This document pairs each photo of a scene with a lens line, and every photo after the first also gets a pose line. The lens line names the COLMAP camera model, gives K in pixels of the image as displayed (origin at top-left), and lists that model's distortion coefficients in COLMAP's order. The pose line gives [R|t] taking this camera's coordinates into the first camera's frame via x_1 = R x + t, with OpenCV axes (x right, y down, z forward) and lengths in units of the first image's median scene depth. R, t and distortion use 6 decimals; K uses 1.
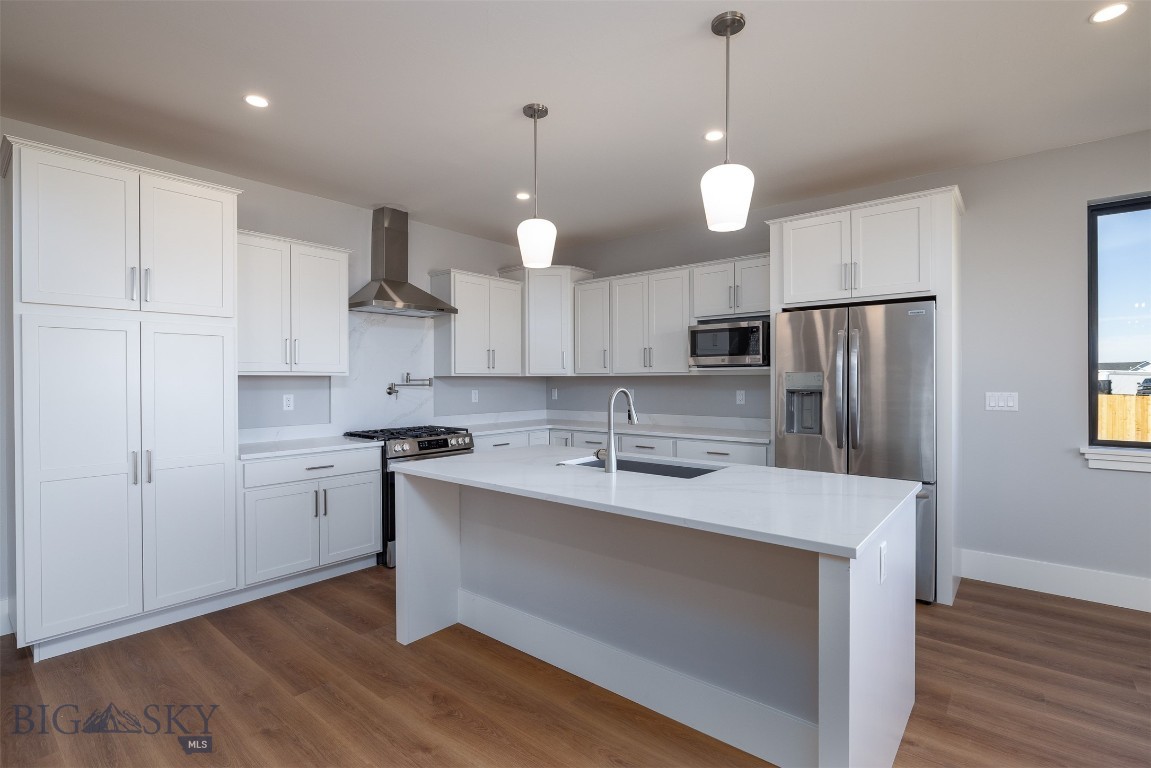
lens RADIAL K [[527.0, 0, 585.8], [0, 527.0, 384.9], [0, 0, 1]] dist [0.001305, 0.000190]
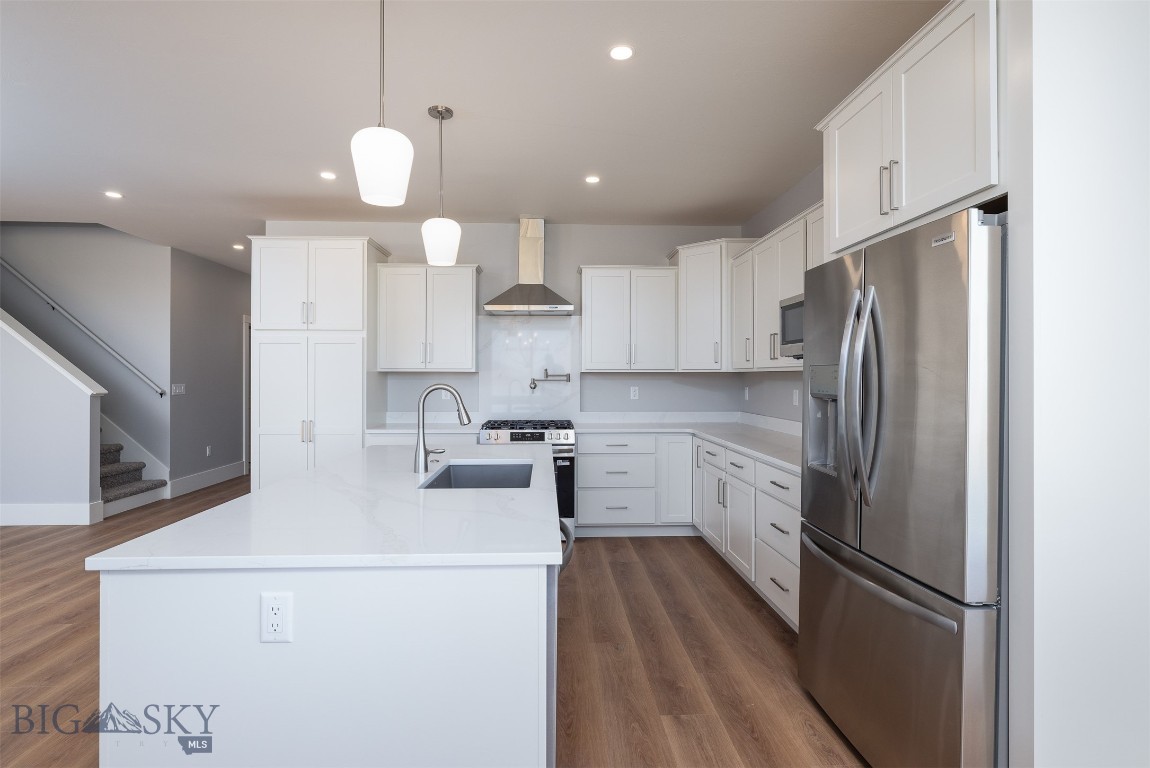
lens RADIAL K [[526.6, 0, 572.4], [0, 526.6, 377.0], [0, 0, 1]] dist [0.001305, 0.000190]
pose [[0.669368, 0.004239, -0.742919, 0.539132], [-0.010085, 0.999943, -0.003381, -0.004067], [0.742862, 0.009755, 0.669373, 0.354986]]
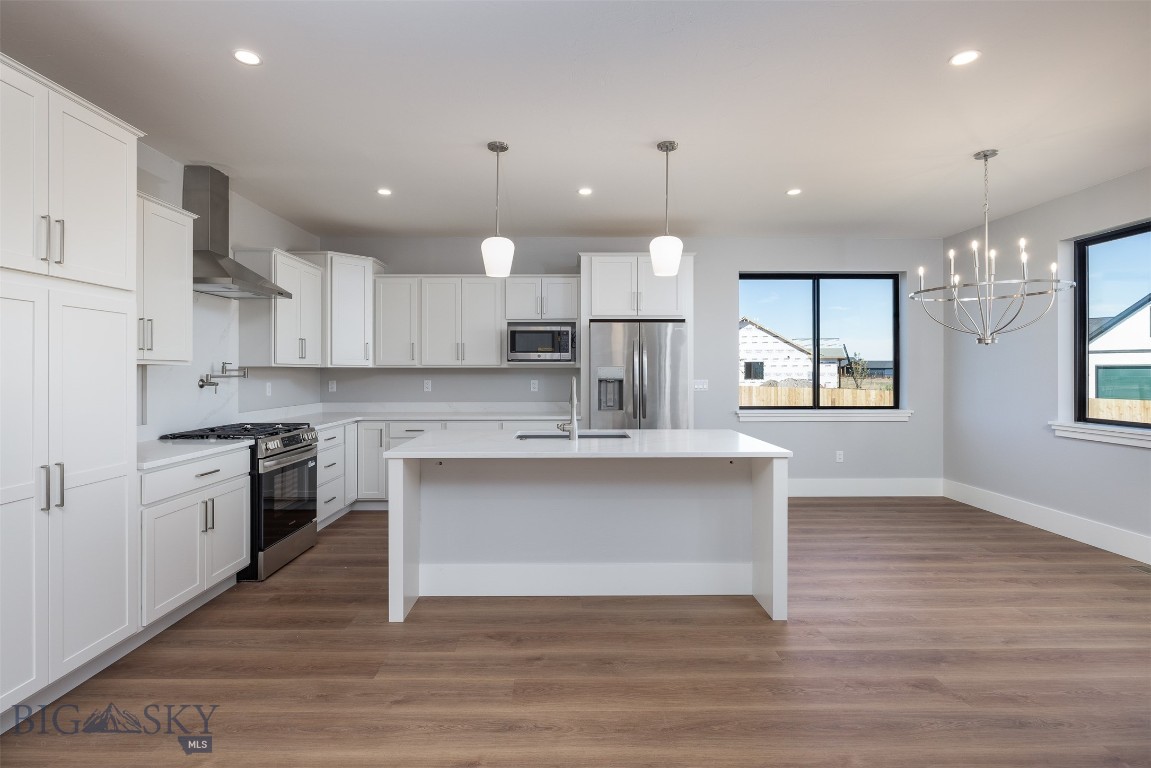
lens RADIAL K [[527.0, 0, 570.8], [0, 527.0, 373.9], [0, 0, 1]] dist [0.001305, 0.000190]
pose [[0.778803, 0.000087, 0.627268, -0.482550], [0.004187, 0.999977, -0.005338, 0.002860], [-0.627254, 0.006784, 0.778785, -0.023348]]
